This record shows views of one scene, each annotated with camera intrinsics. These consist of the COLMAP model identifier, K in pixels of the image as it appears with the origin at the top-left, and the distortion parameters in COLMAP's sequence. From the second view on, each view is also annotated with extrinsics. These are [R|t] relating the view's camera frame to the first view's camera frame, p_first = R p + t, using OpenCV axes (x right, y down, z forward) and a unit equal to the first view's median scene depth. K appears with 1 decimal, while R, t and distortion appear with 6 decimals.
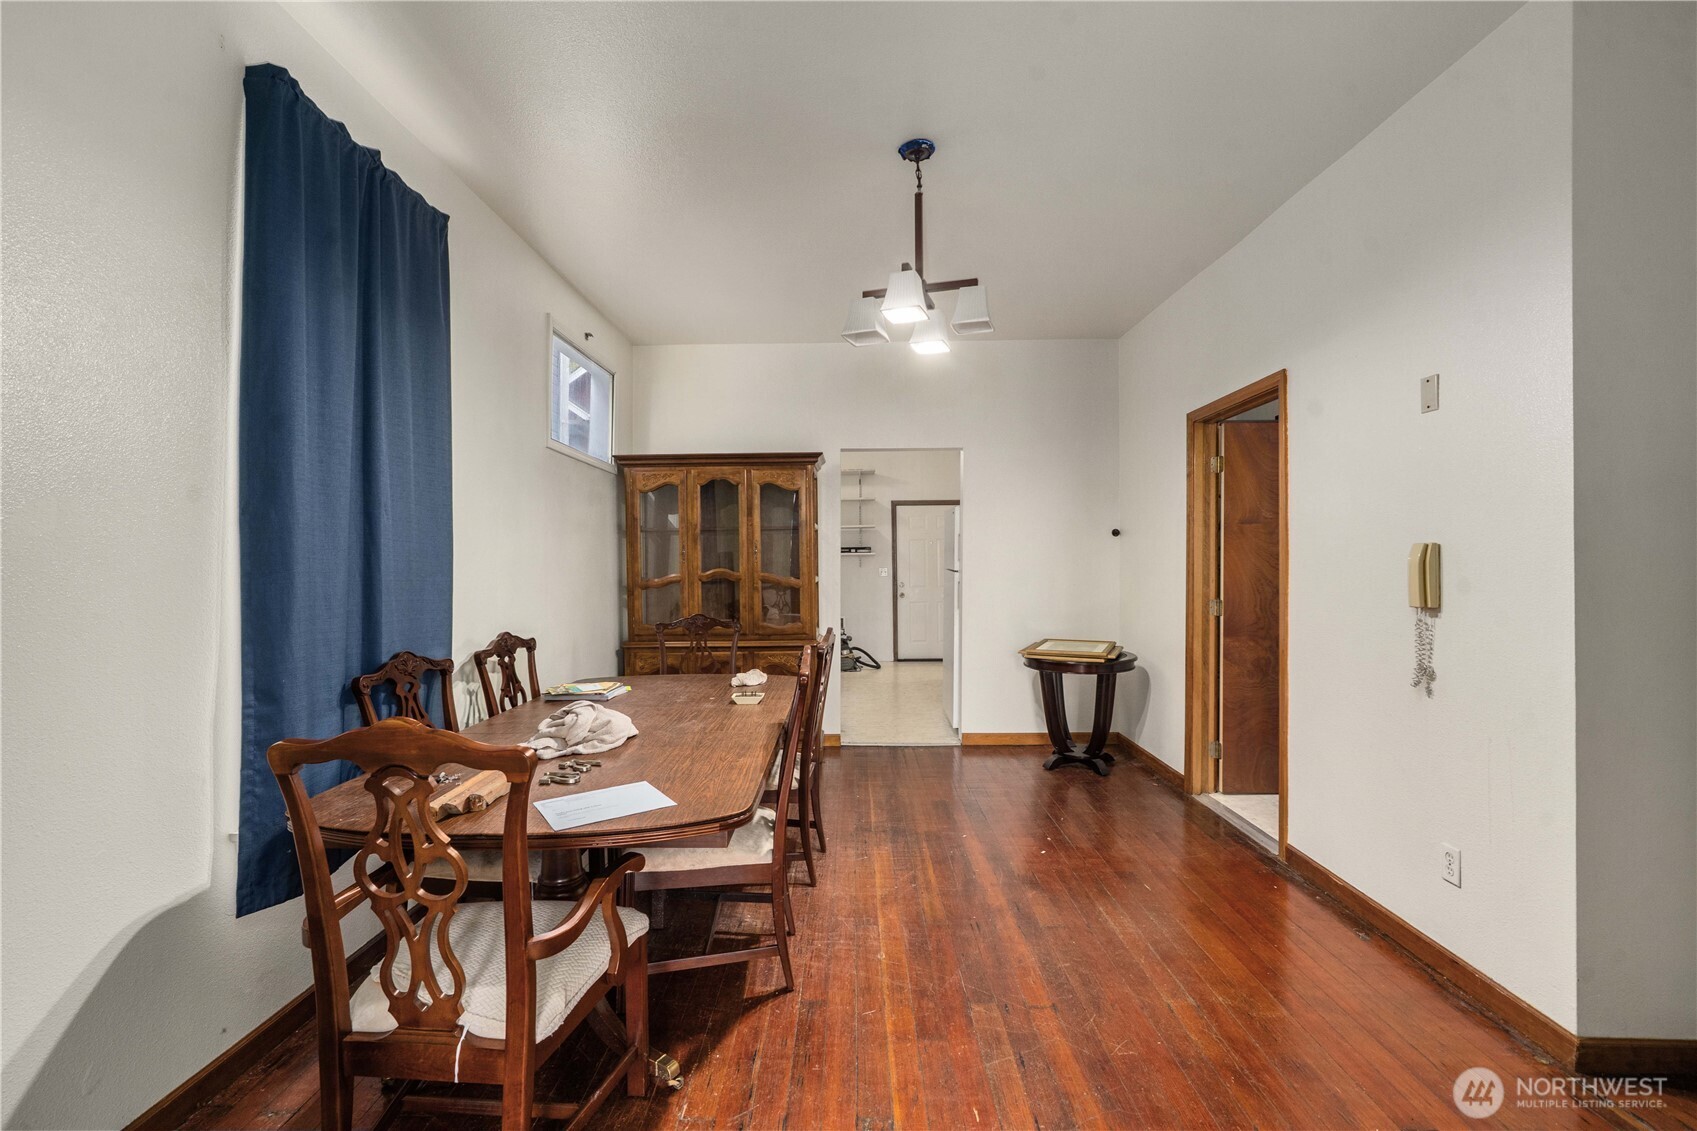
lens RADIAL K [[719.7, 0, 848.5], [0, 719.7, 565.5], [0, 0, 1]] dist [0.000937, 0.005075]
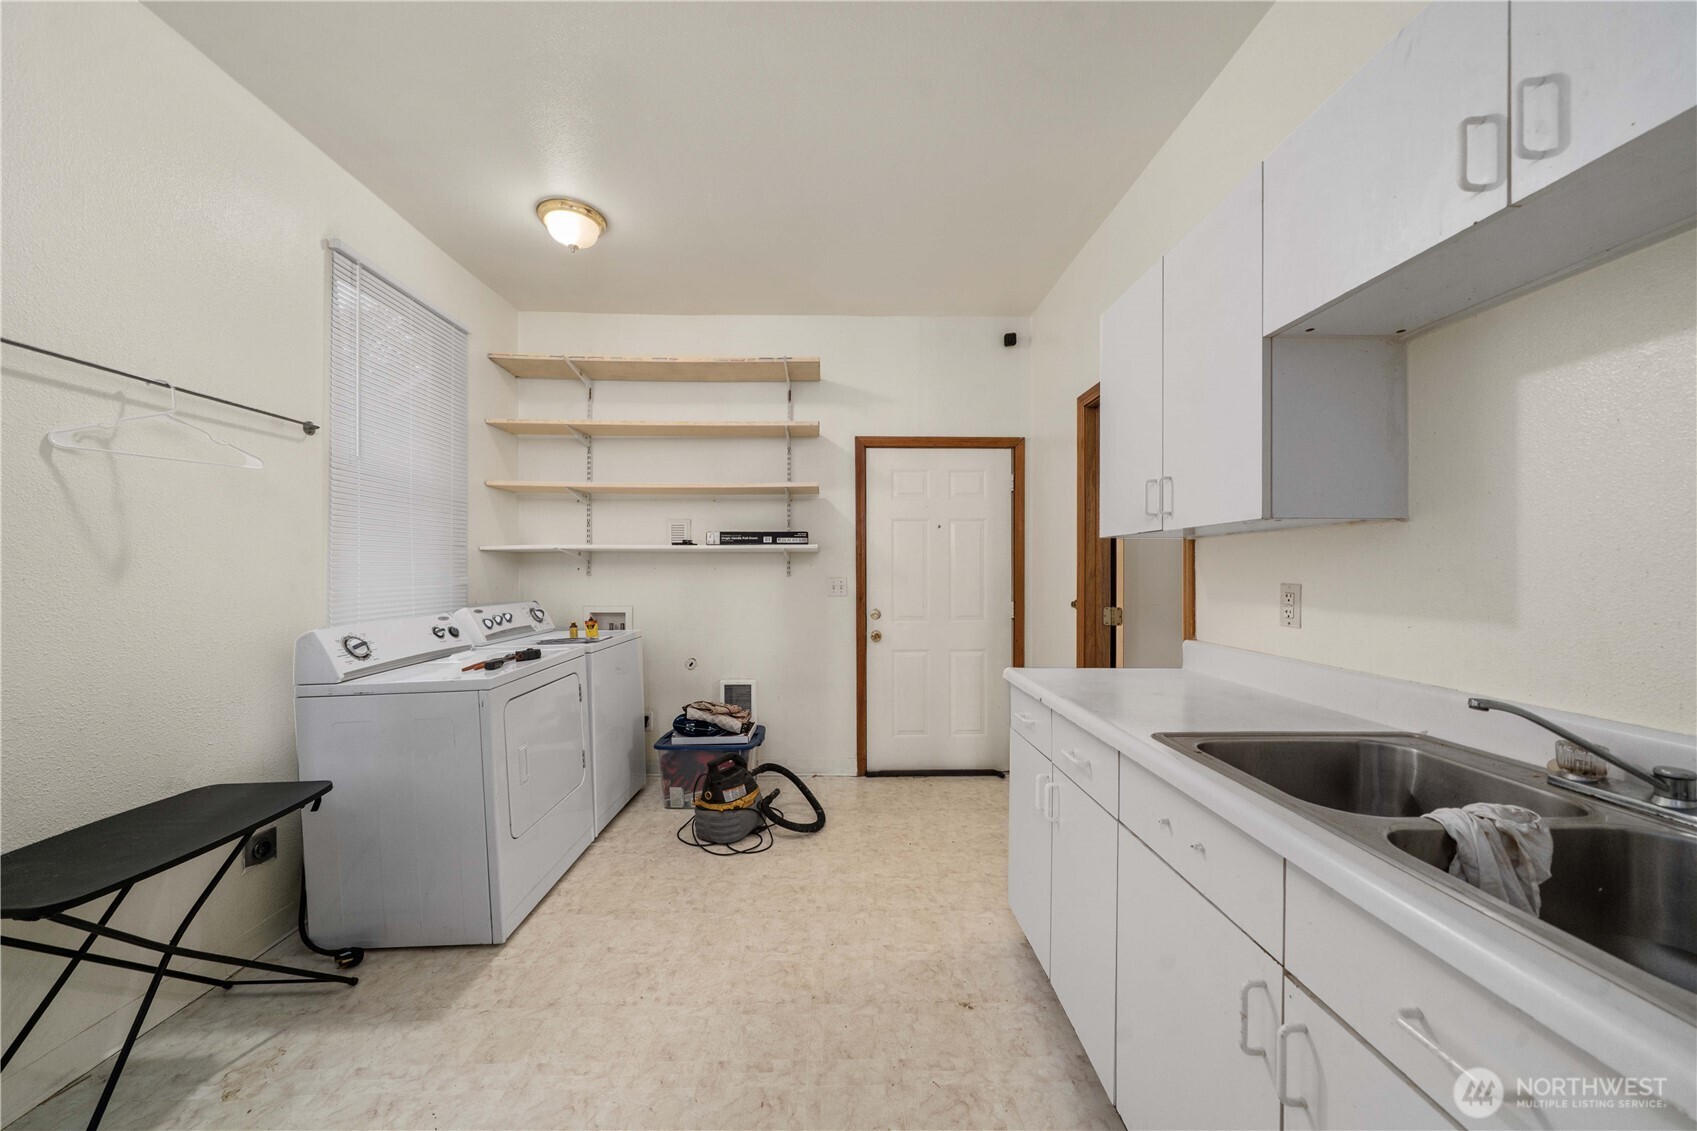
lens RADIAL K [[585.8, 0, 848.5], [0, 585.8, 565.5], [0, 0, 1]] dist [0.000299, 0.000024]
pose [[0.998747, 0.009732, 0.049097, 0.069147], [-0.009350, 0.999924, -0.008012, -0.004603], [-0.049171, 0.007542, 0.998762, 1.163743]]
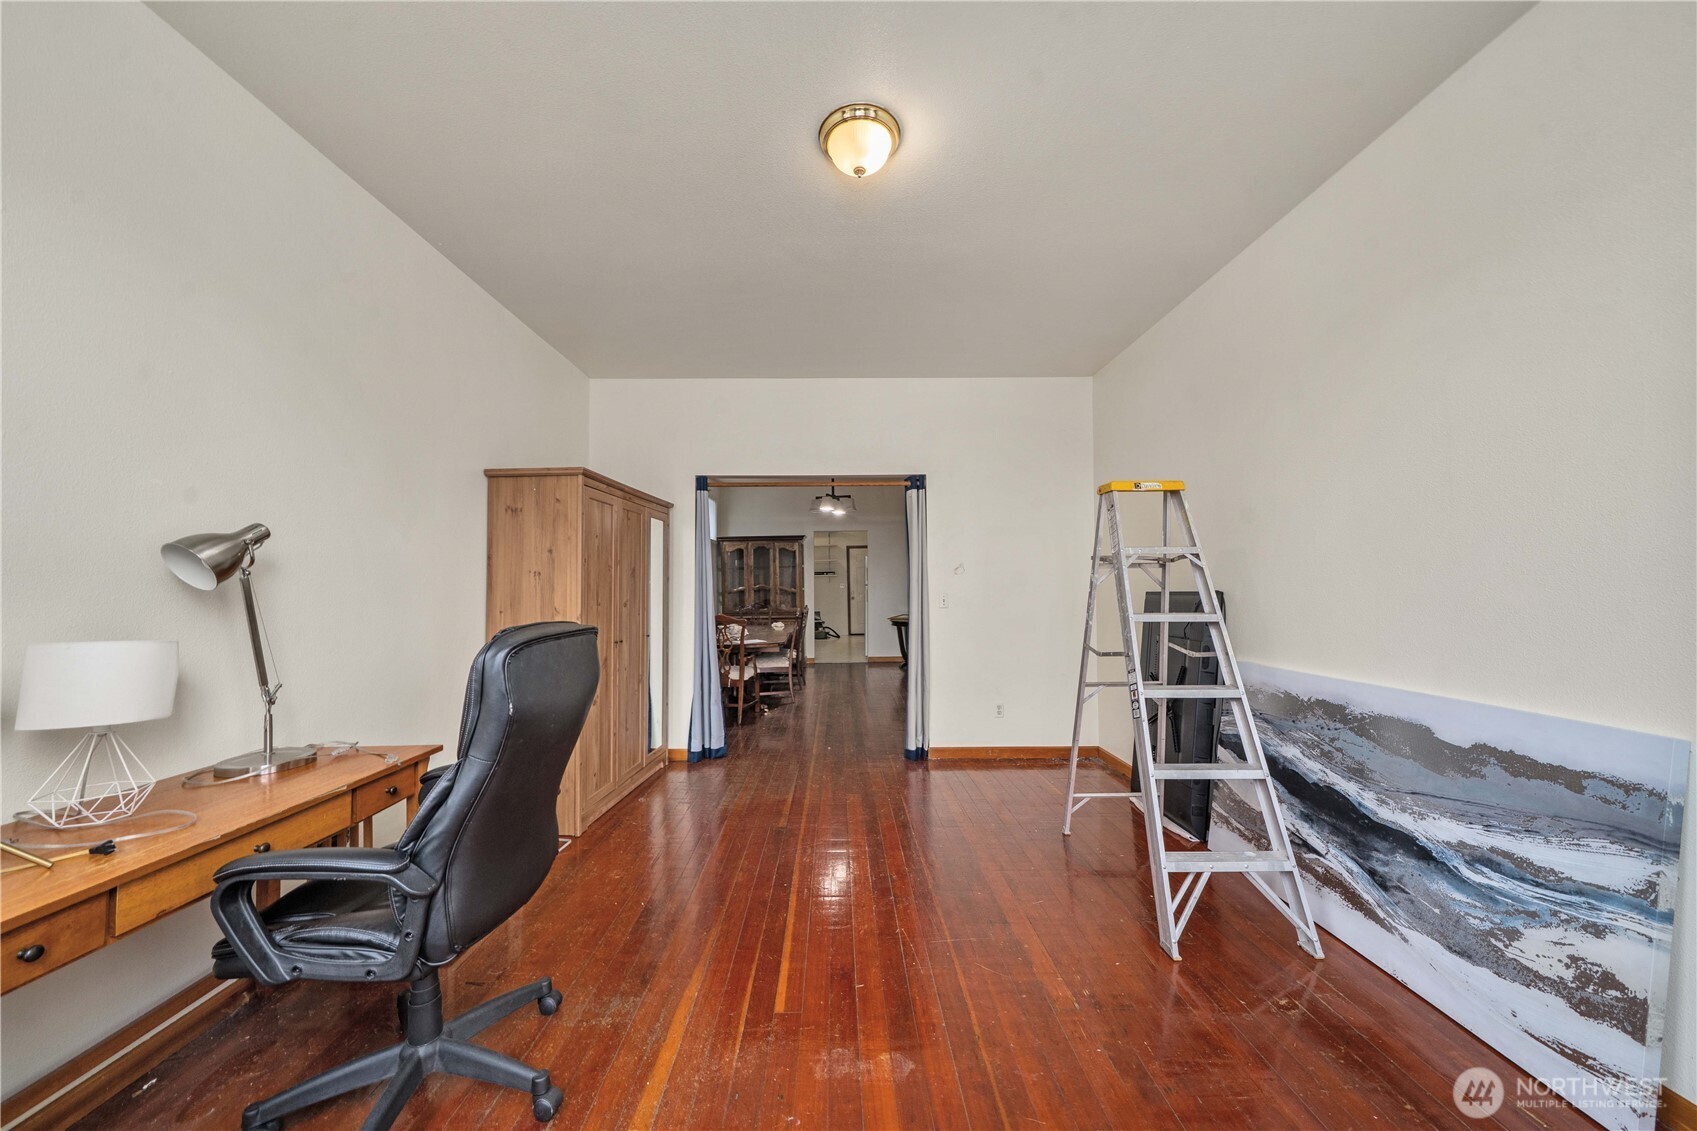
lens RADIAL K [[585.8, 0, 848.5], [0, 585.8, 565.5], [0, 0, 1]] dist [0.000299, 0.000024]
pose [[0.999704, -0.005205, 0.023771, 0.055592], [0.005784, 0.999686, -0.024381, -0.009164], [-0.023637, 0.024511, 0.999420, -0.876712]]
